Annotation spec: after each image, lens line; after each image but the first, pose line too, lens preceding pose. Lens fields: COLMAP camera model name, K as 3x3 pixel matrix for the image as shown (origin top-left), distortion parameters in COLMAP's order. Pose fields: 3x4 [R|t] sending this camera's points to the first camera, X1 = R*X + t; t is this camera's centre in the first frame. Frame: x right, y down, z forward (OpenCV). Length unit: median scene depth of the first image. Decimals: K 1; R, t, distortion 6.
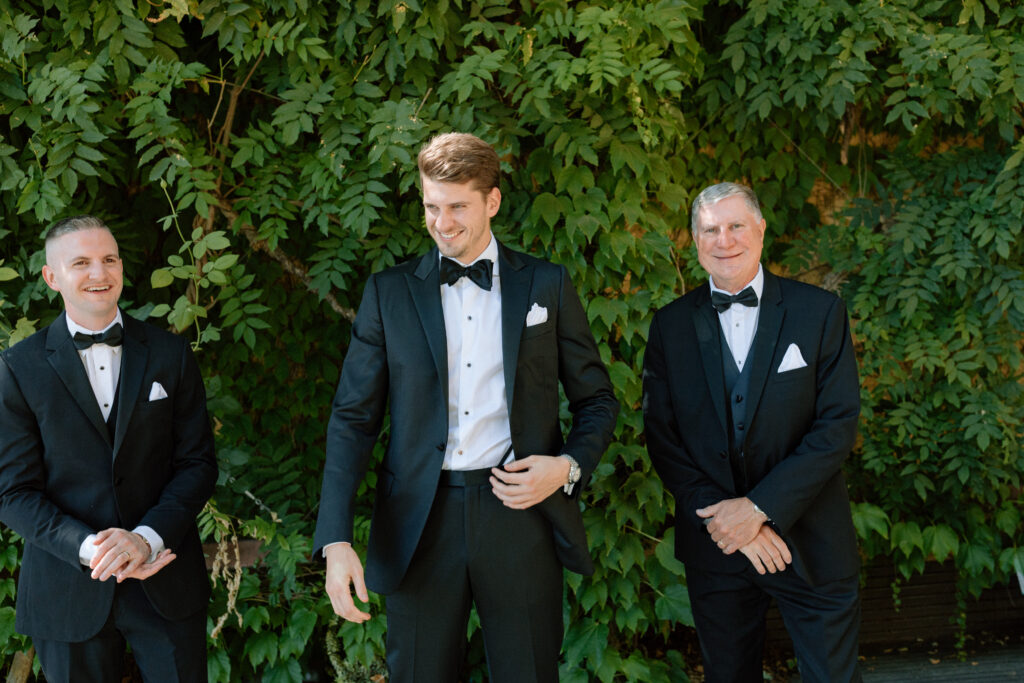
lens RADIAL K [[998.7, 0, 512.0], [0, 998.7, 341.5], [0, 0, 1]] dist [0.002384, 0.007694]
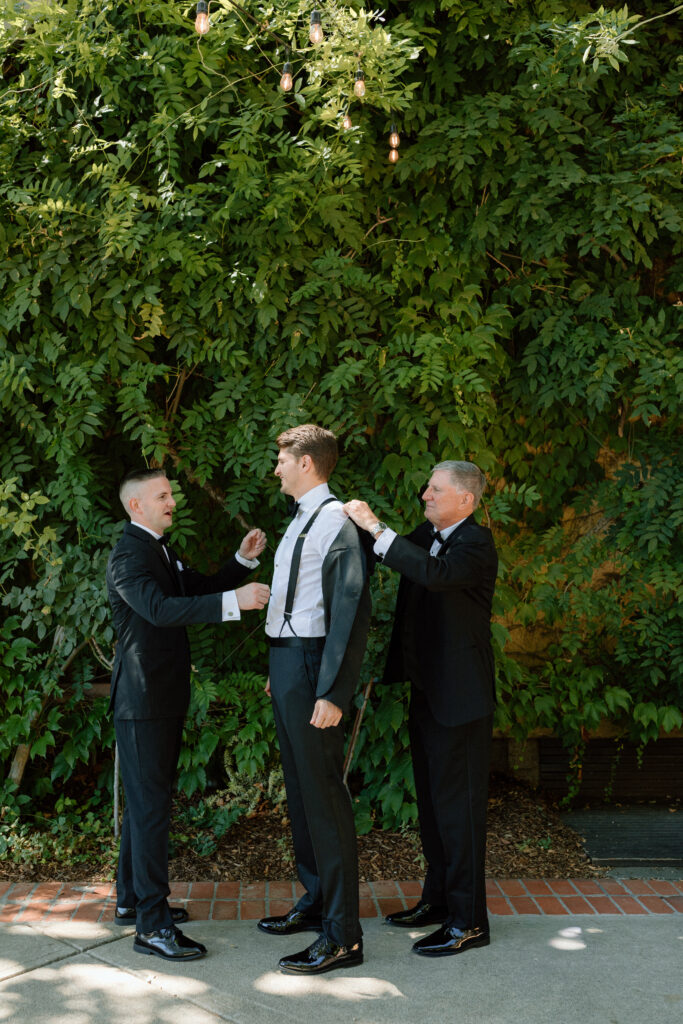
lens RADIAL K [[998.7, 0, 341.5], [0, 998.7, 512.0], [0, 0, 1]] dist [0.002384, 0.007694]
pose [[0.995630, 0.052685, -0.077108, 0.078667], [-0.054394, 0.998314, -0.020240, -0.033213], [0.075912, 0.024345, 0.996817, -0.452558]]
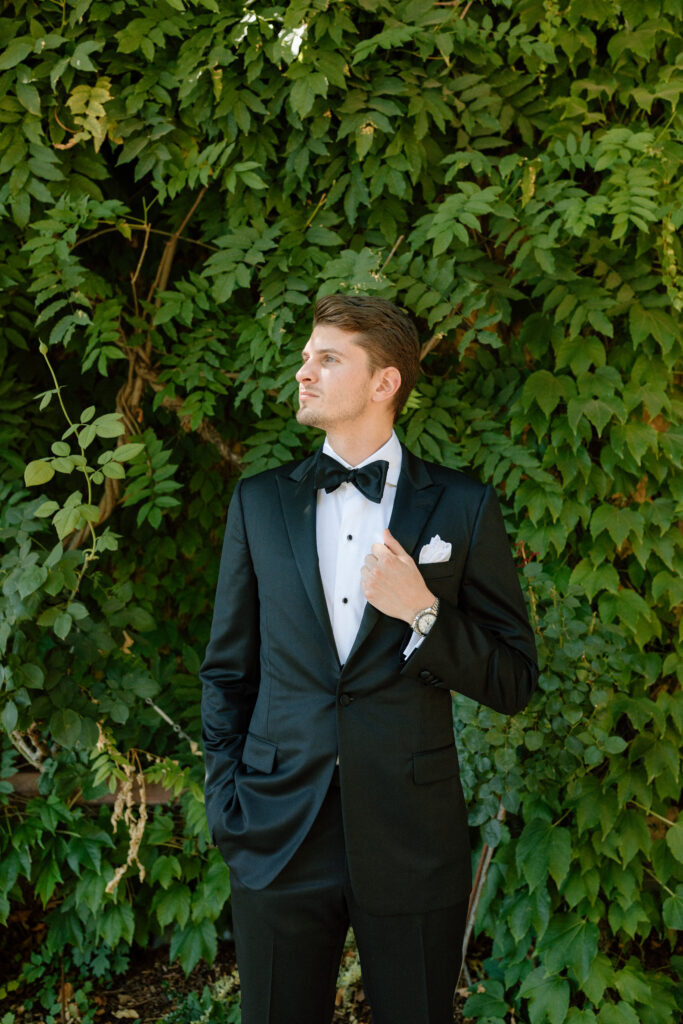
lens RADIAL K [[961.3, 0, 336.0], [0, 961.3, 503.8], [0, 0, 1]] dist [0.003859, 0.005366]
pose [[0.988093, 0.044436, -0.147301, -0.010782], [-0.044772, 0.998997, 0.001036, -0.038364], [0.147199, 0.005571, 0.989091, 0.232313]]
